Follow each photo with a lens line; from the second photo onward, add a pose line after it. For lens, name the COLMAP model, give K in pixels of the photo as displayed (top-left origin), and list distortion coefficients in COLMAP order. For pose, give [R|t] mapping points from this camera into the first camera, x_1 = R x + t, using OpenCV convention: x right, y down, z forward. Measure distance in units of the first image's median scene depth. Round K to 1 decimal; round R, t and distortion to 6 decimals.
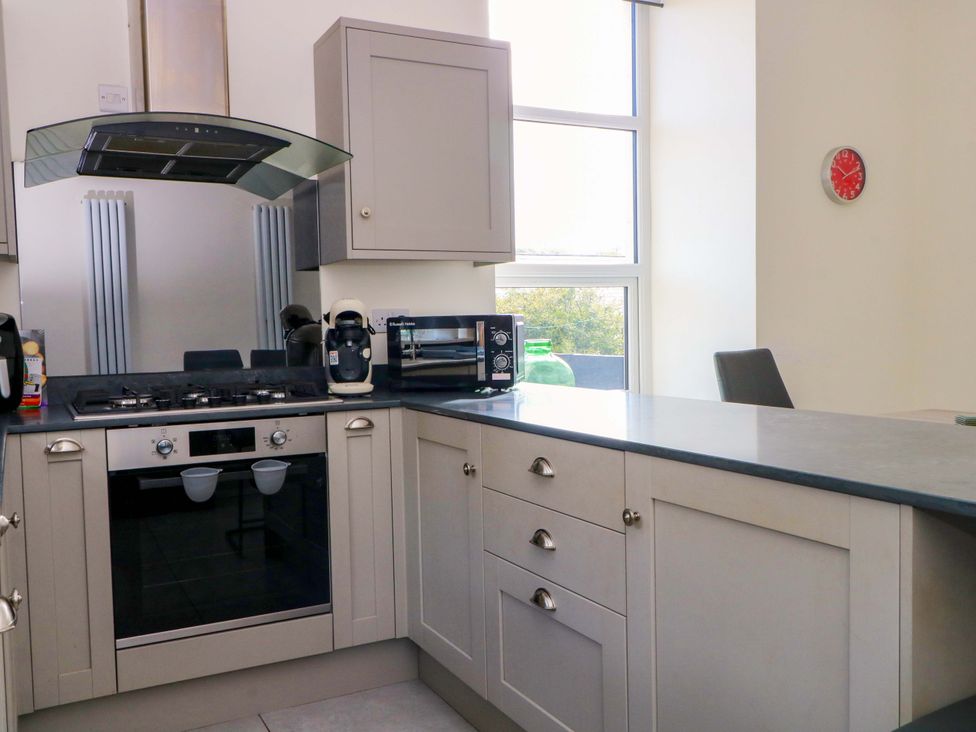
lens RADIAL K [[864.2, 0, 485.2], [0, 864.2, 365.3], [0, 0, 1]] dist [0.003184, -0.004721]
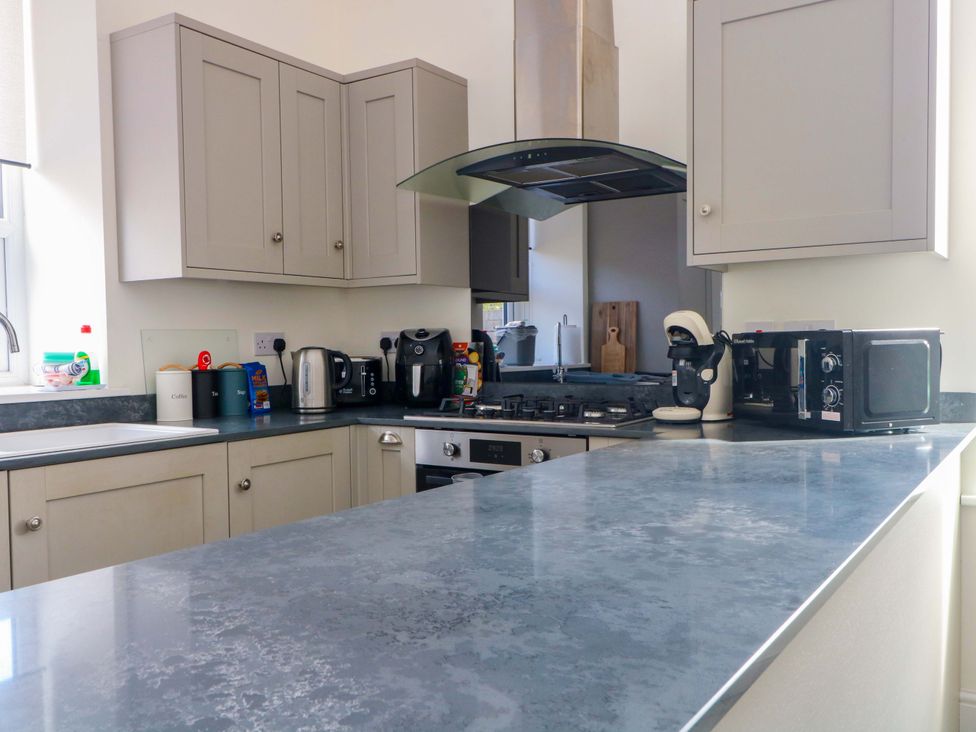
lens RADIAL K [[864.2, 0, 486.8], [0, 864.2, 367.0], [0, 0, 1]] dist [0.003184, -0.004721]
pose [[0.482646, 0.039841, -0.874909, 0.510401], [-0.039537, 0.998938, 0.023678, -0.033499], [0.874923, 0.023163, 0.483708, 0.399641]]
